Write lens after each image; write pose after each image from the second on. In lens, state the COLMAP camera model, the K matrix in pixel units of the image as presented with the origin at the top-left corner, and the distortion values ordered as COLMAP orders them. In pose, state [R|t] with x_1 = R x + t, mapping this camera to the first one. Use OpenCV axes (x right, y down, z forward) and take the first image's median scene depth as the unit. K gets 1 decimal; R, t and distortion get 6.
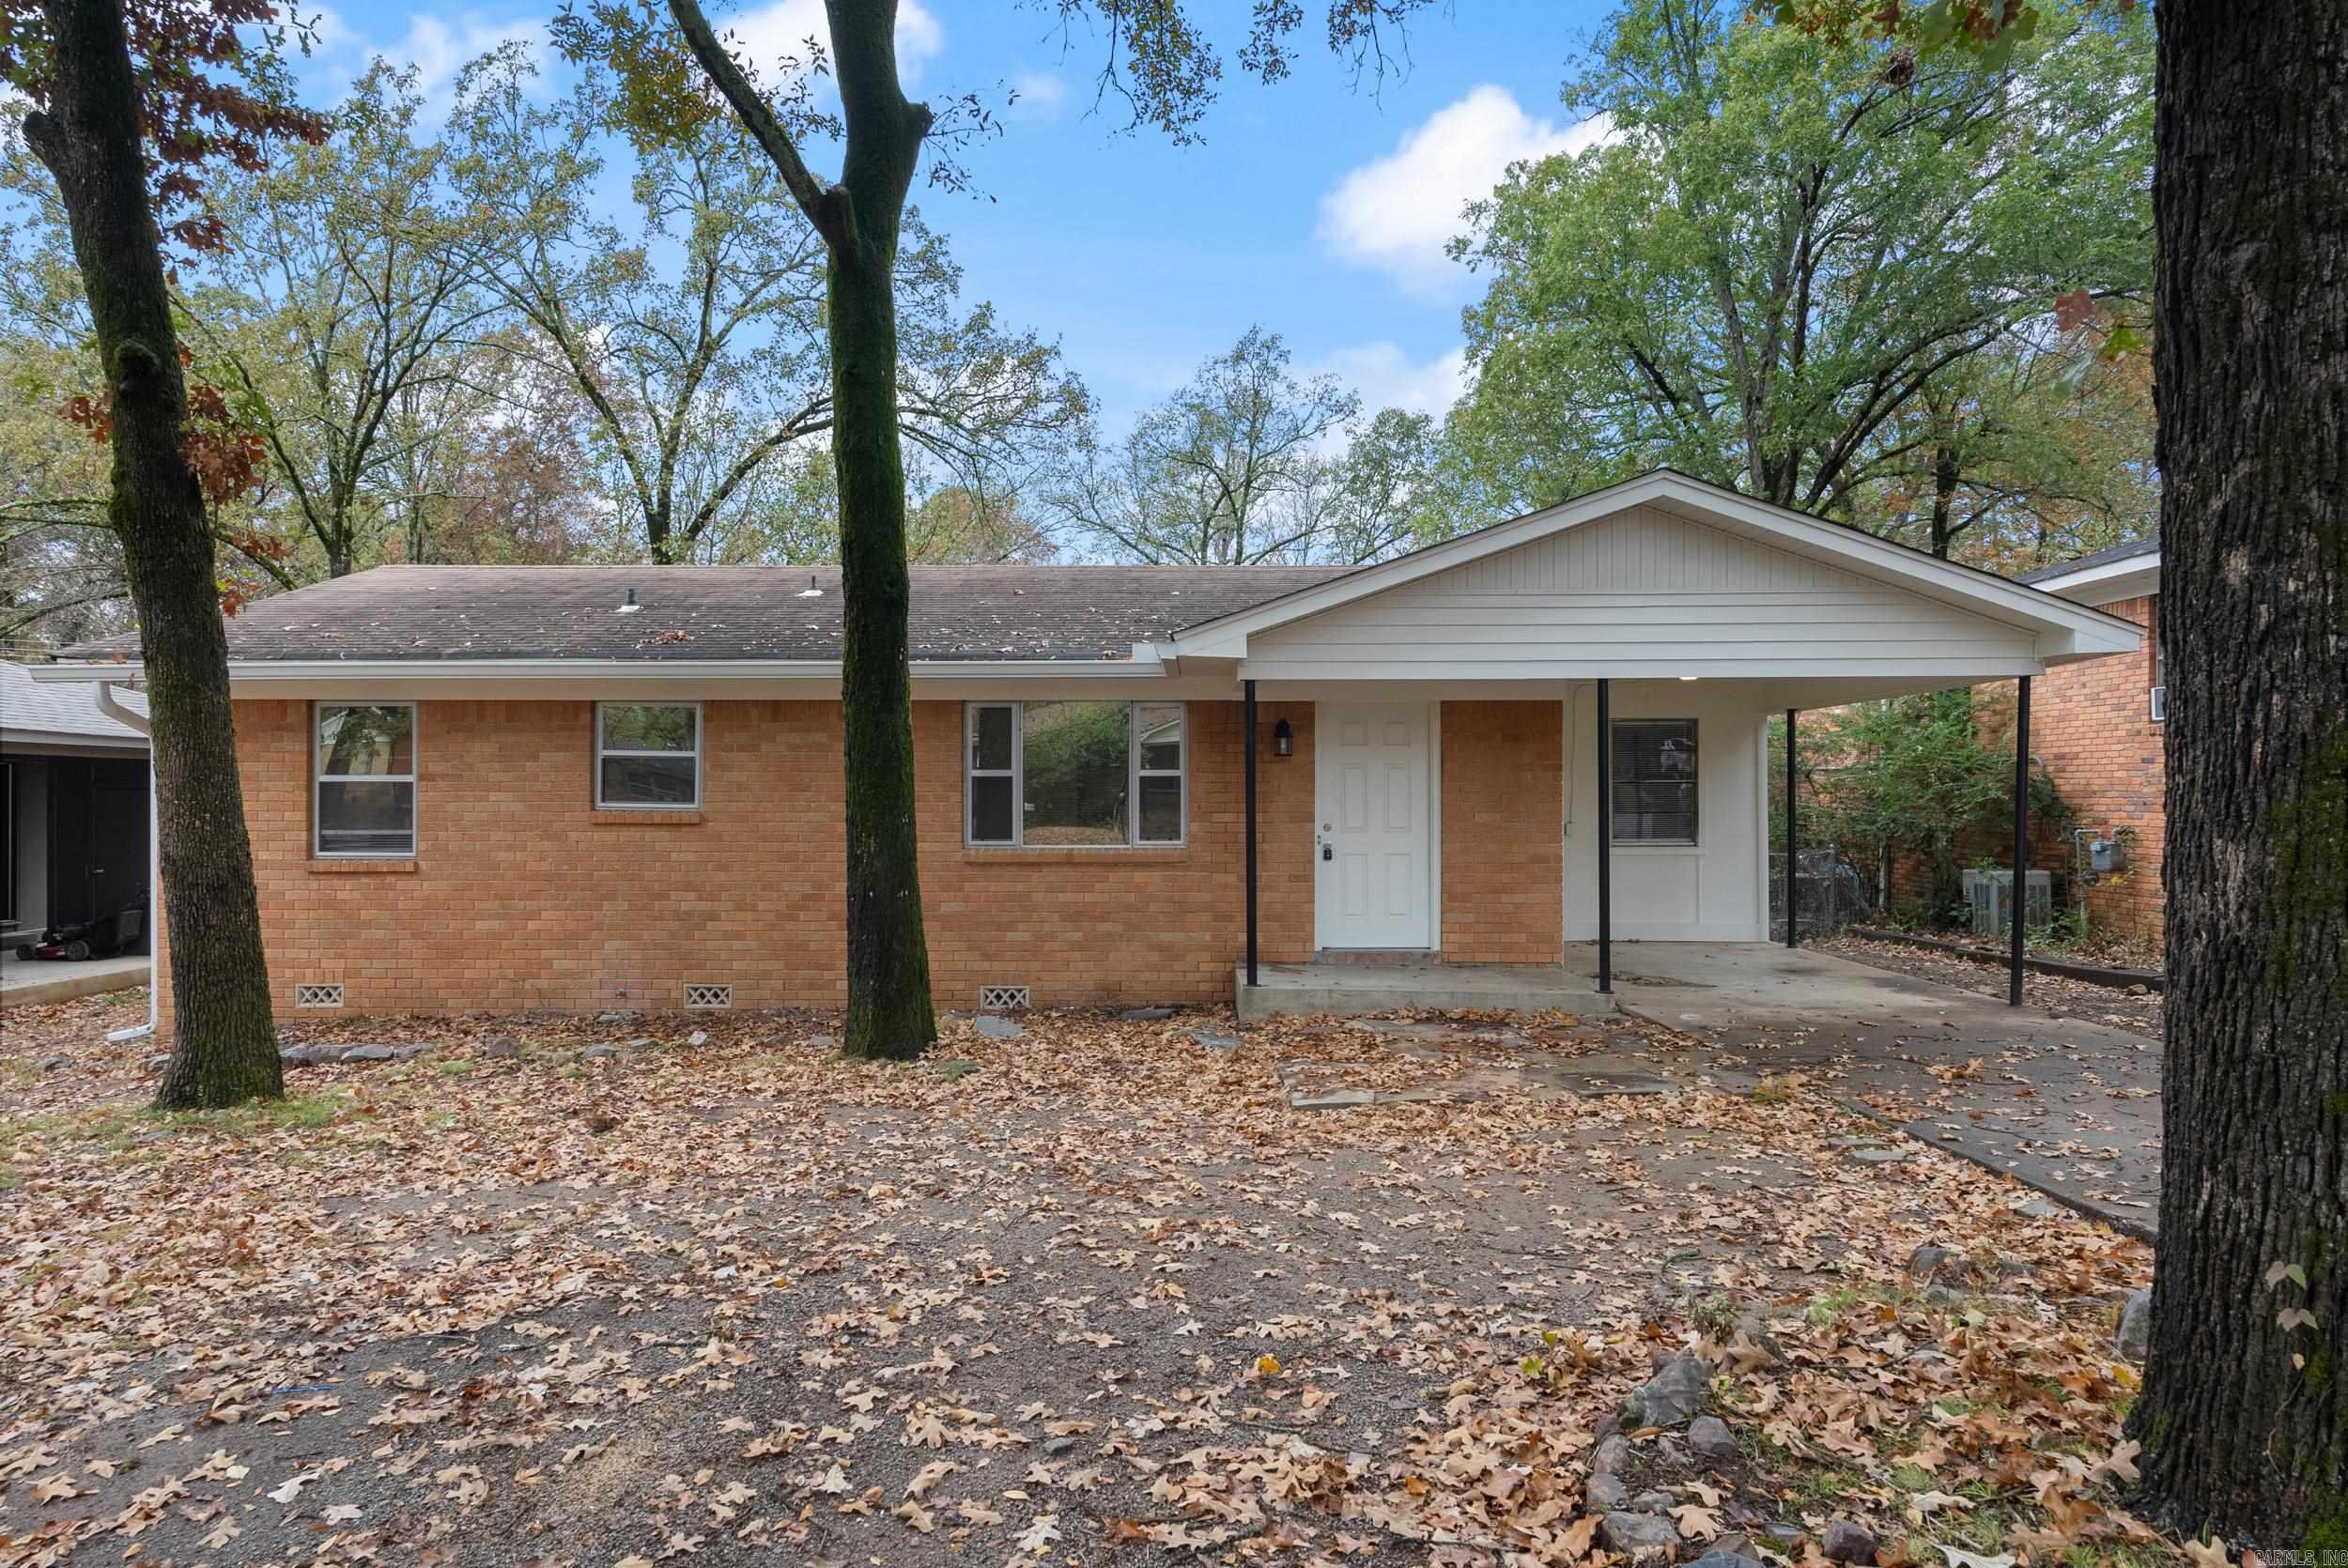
lens RADIAL K [[1311.3, 0, 1179.3], [0, 1311.3, 783.0], [0, 0, 1]] dist [-0.006043, -0.001613]
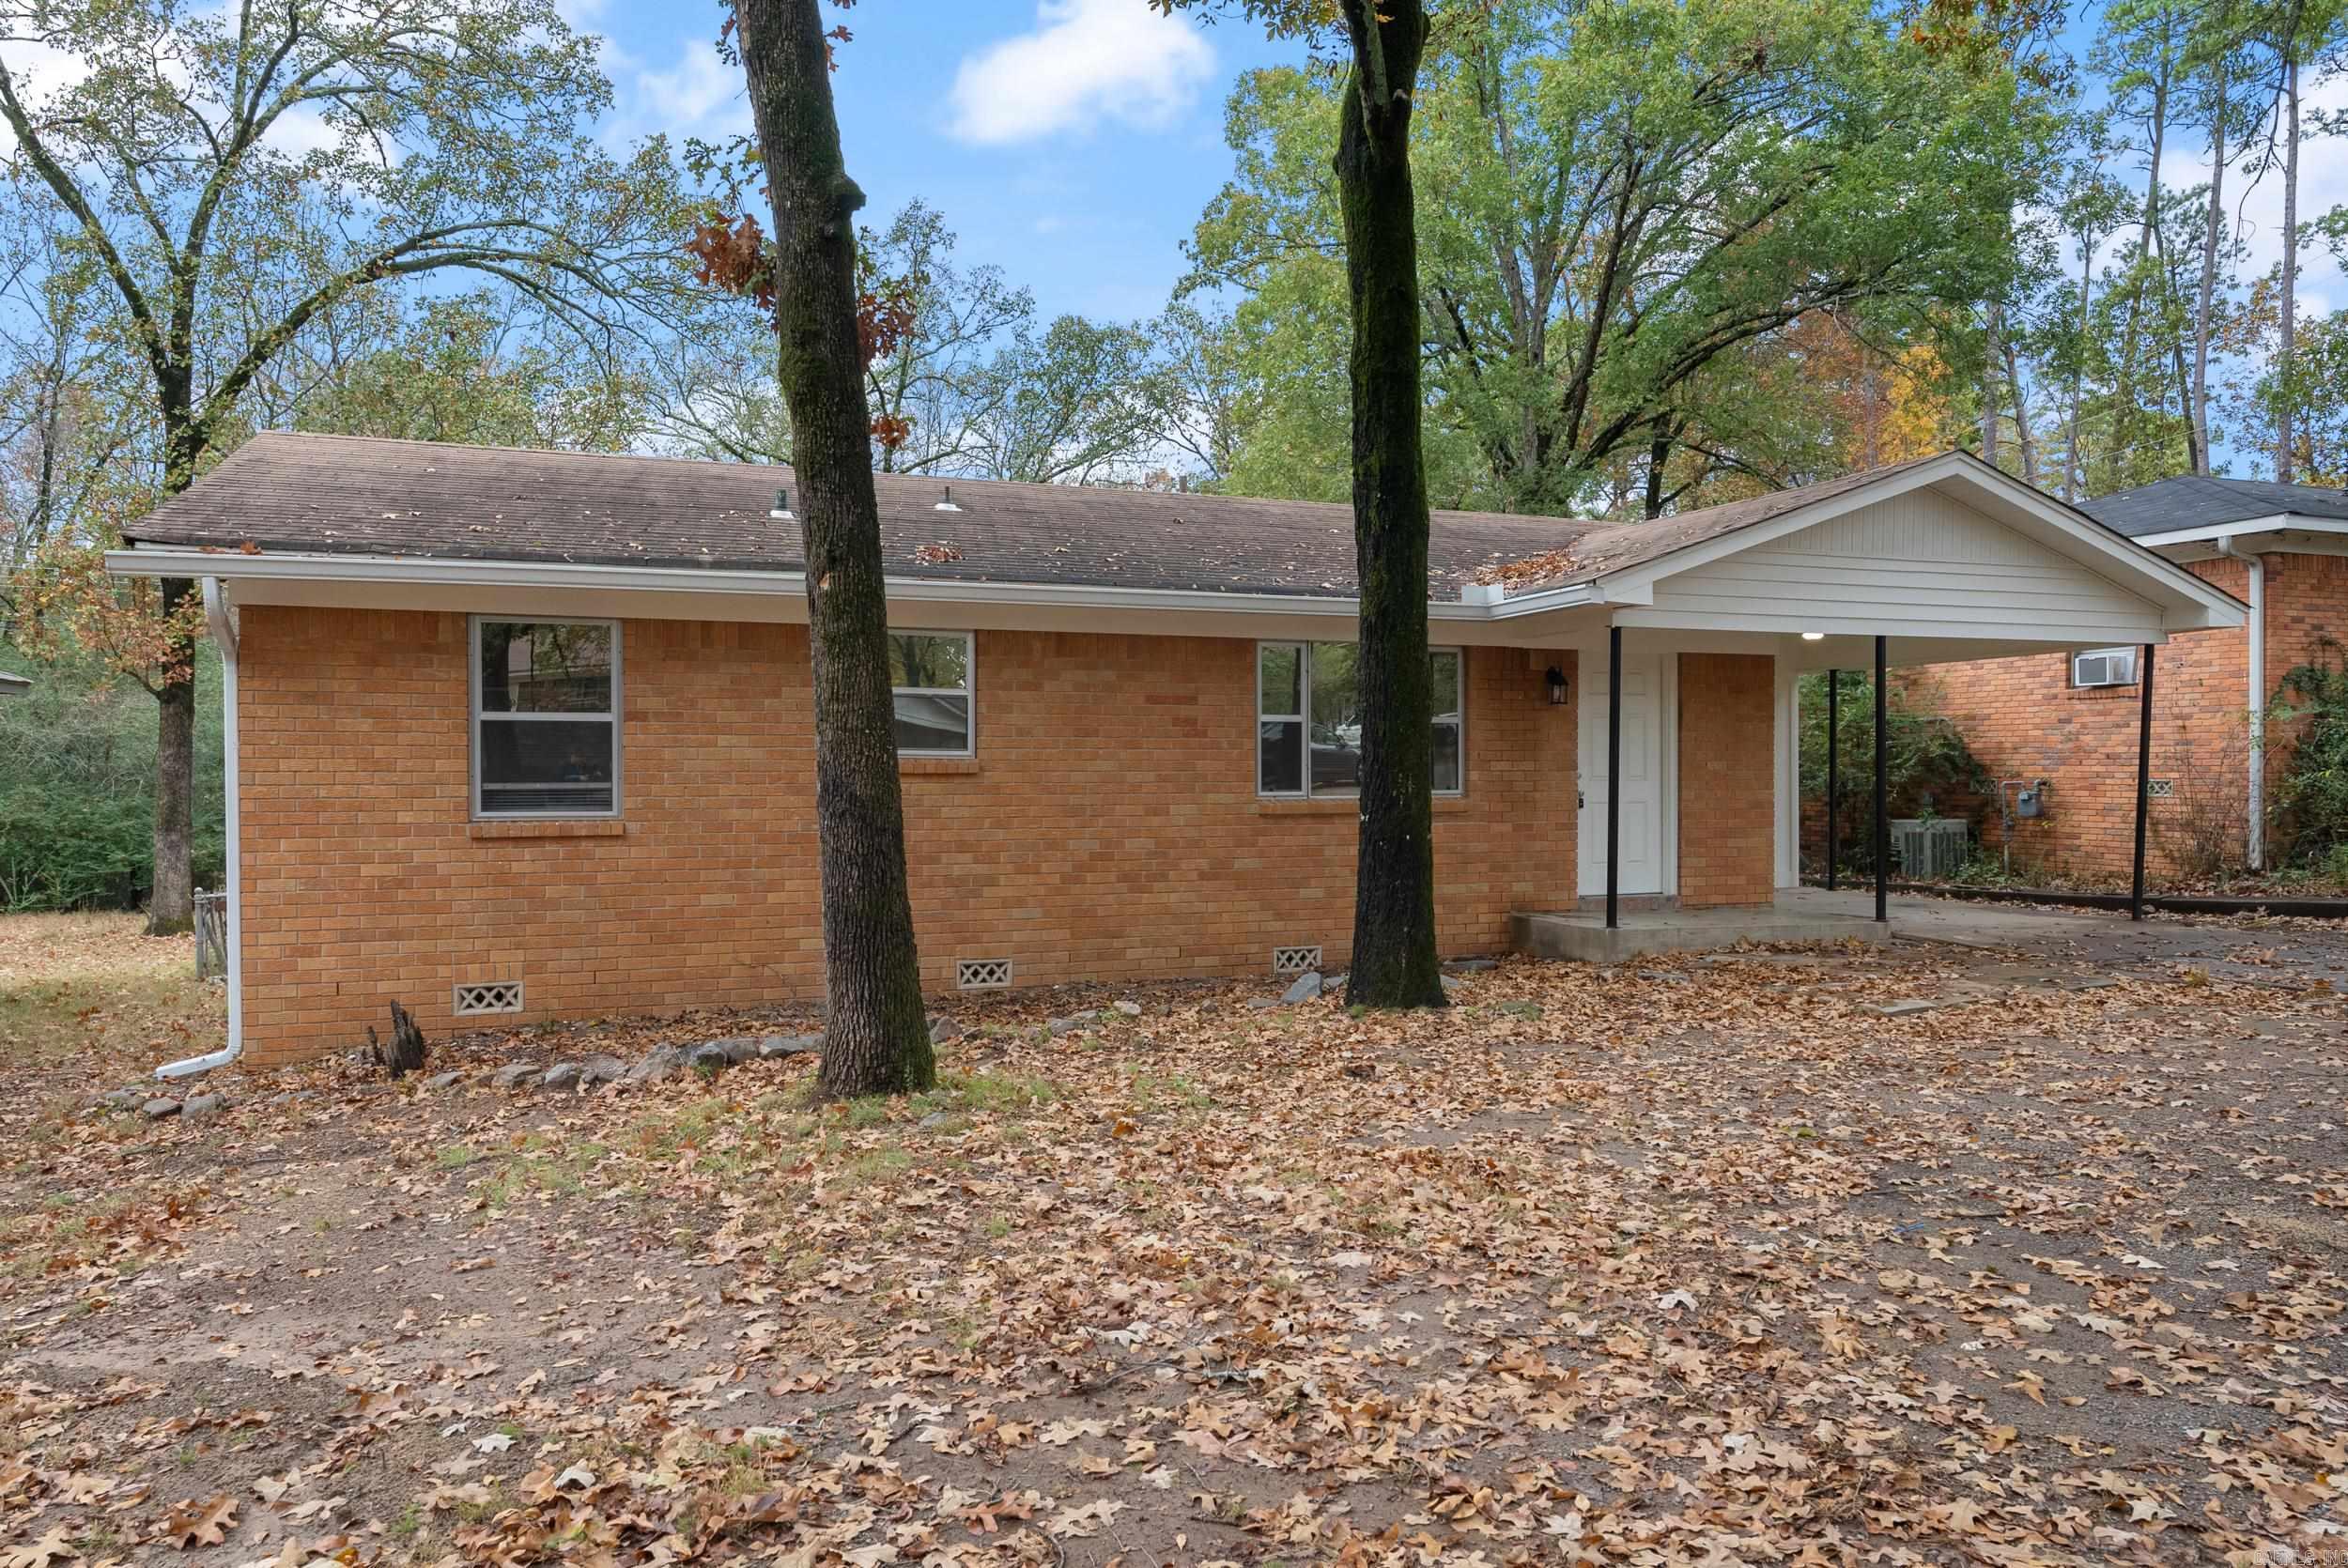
lens RADIAL K [[1584.6, 0, 1174.0], [0, 1584.6, 784.0], [0, 0, 1]] dist [0.004724, -0.056718]
pose [[0.929827, -0.004602, 0.367968, -0.625636], [-0.002023, 0.999843, 0.017615, 0.019357], [-0.367991, -0.017123, 0.929672, -0.012573]]
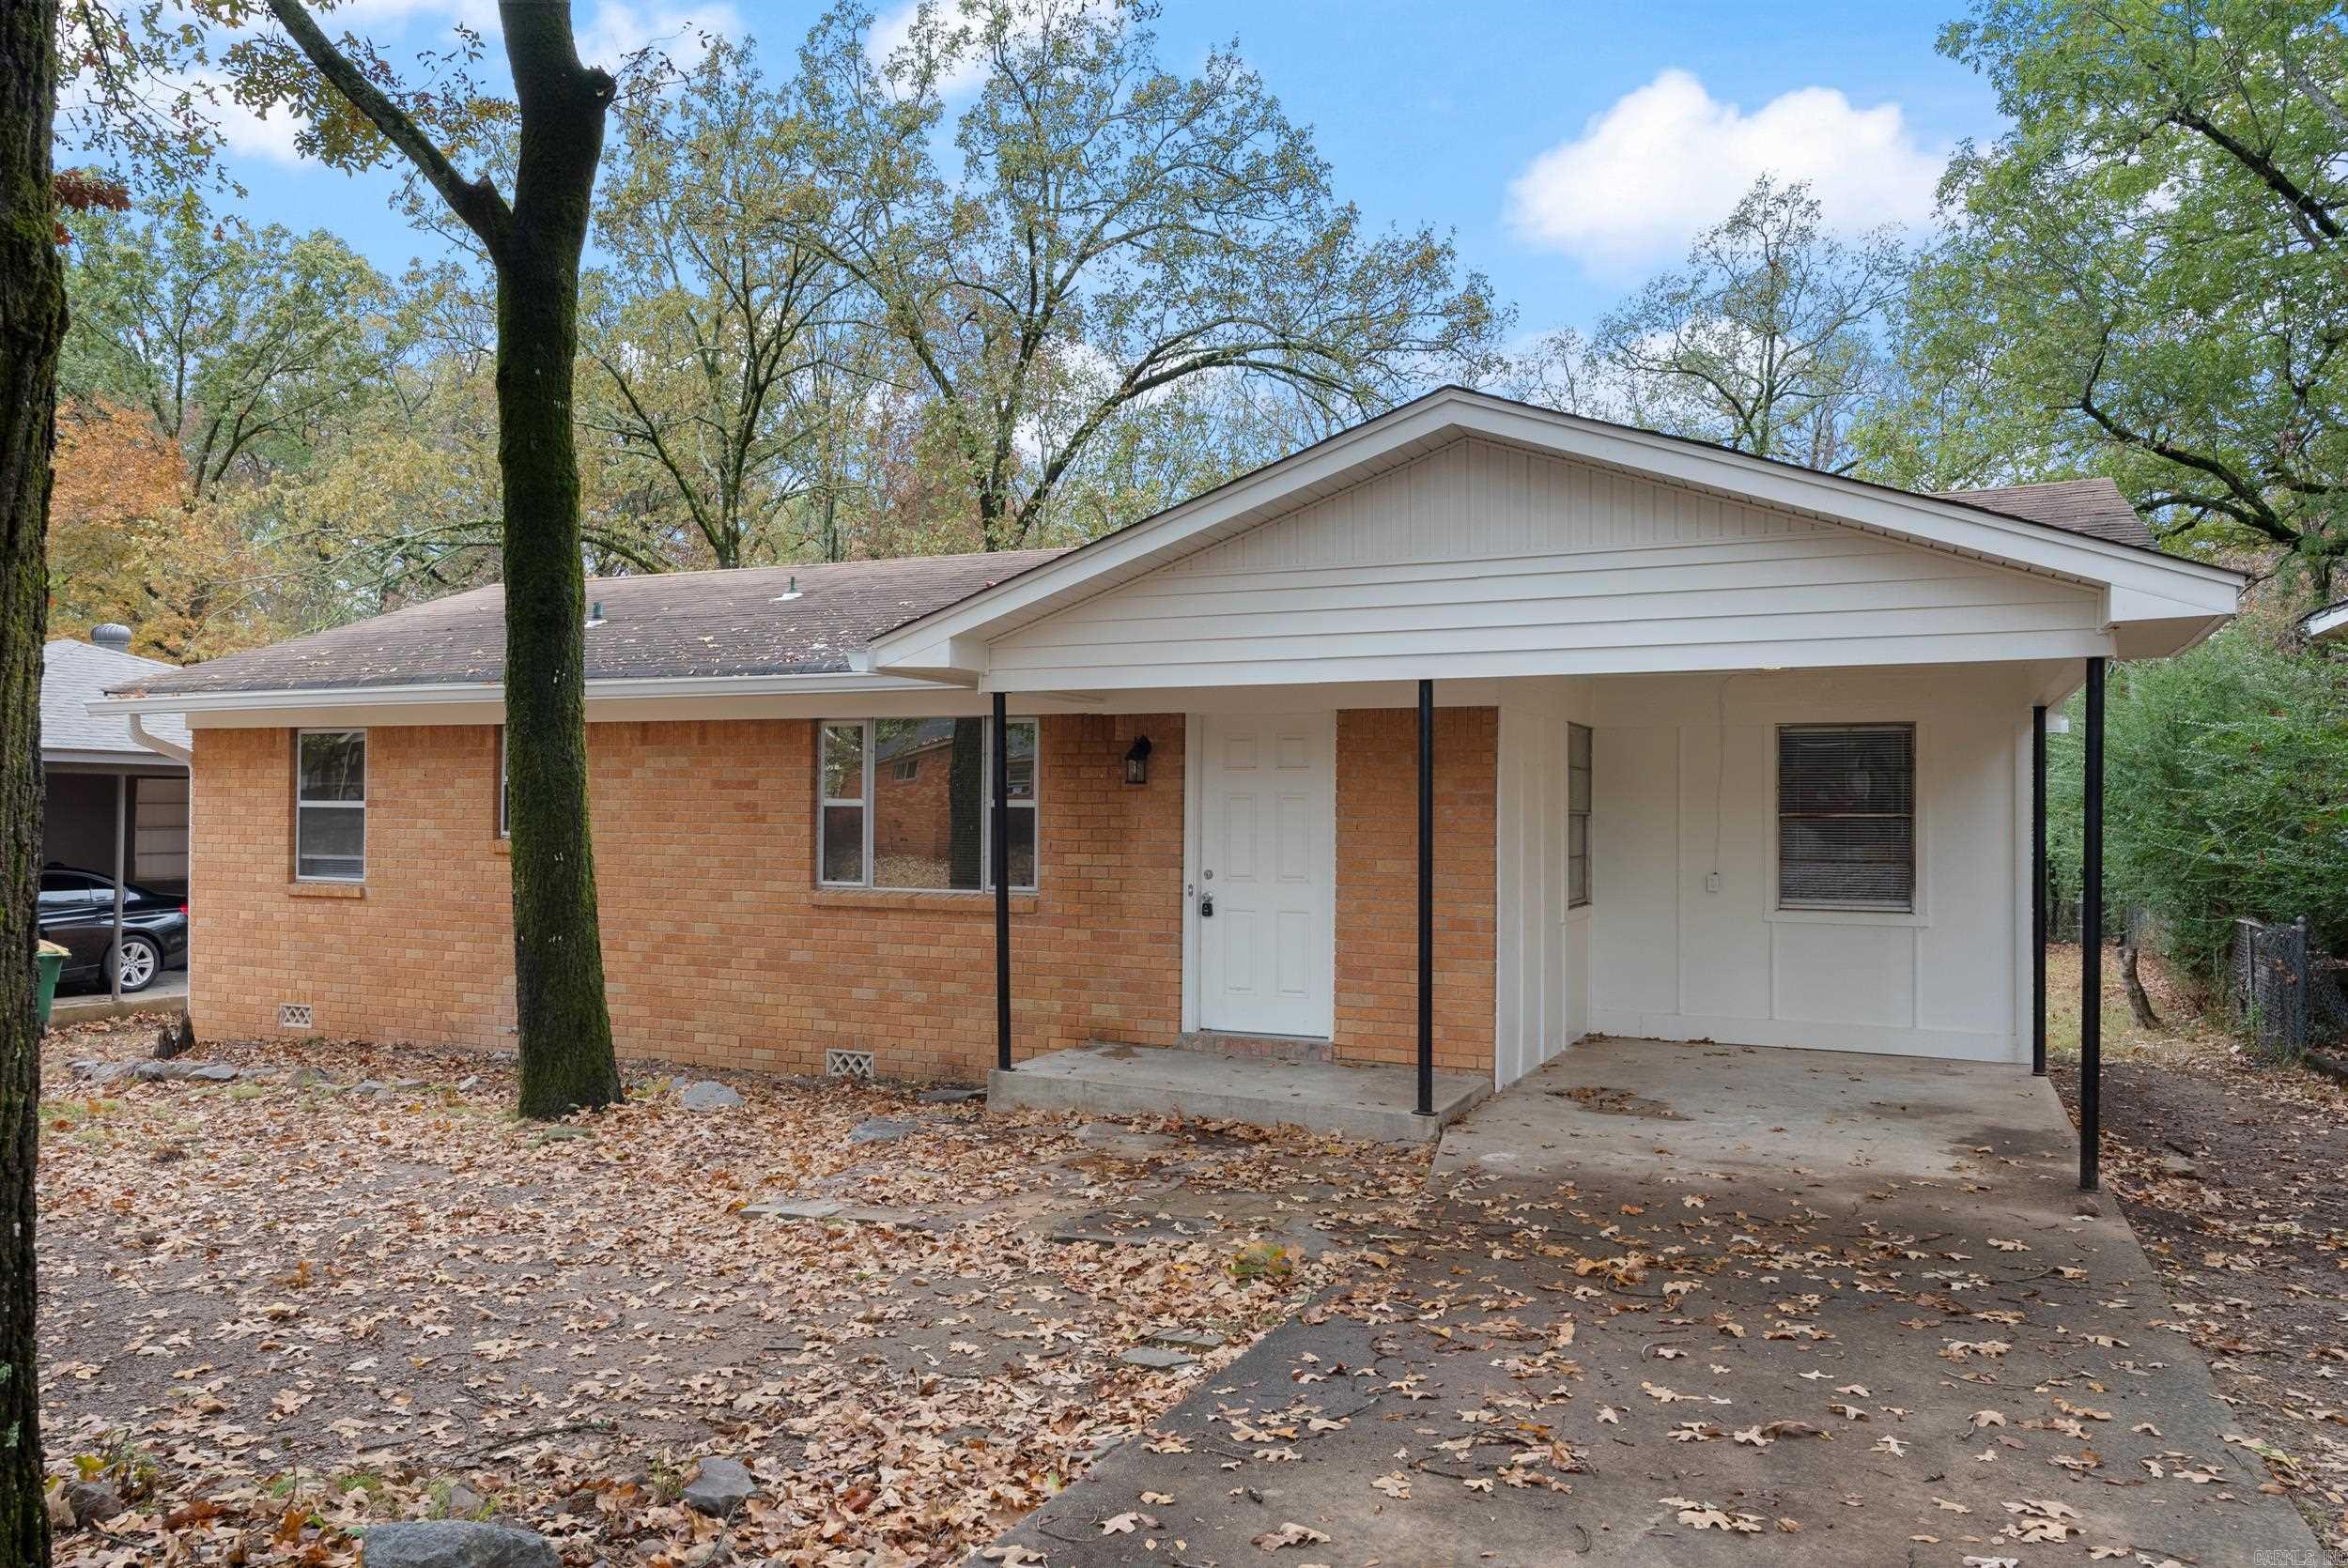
lens RADIAL K [[1662.5, 0, 1174.0], [0, 1662.5, 784.0], [0, 0, 1]] dist [-0.002226, 0.001280]
pose [[0.912818, 0.001120, -0.408365, 0.502280], [-0.004060, 0.999972, -0.006331, -0.013591], [0.408346, 0.007437, 0.912797, 0.091888]]
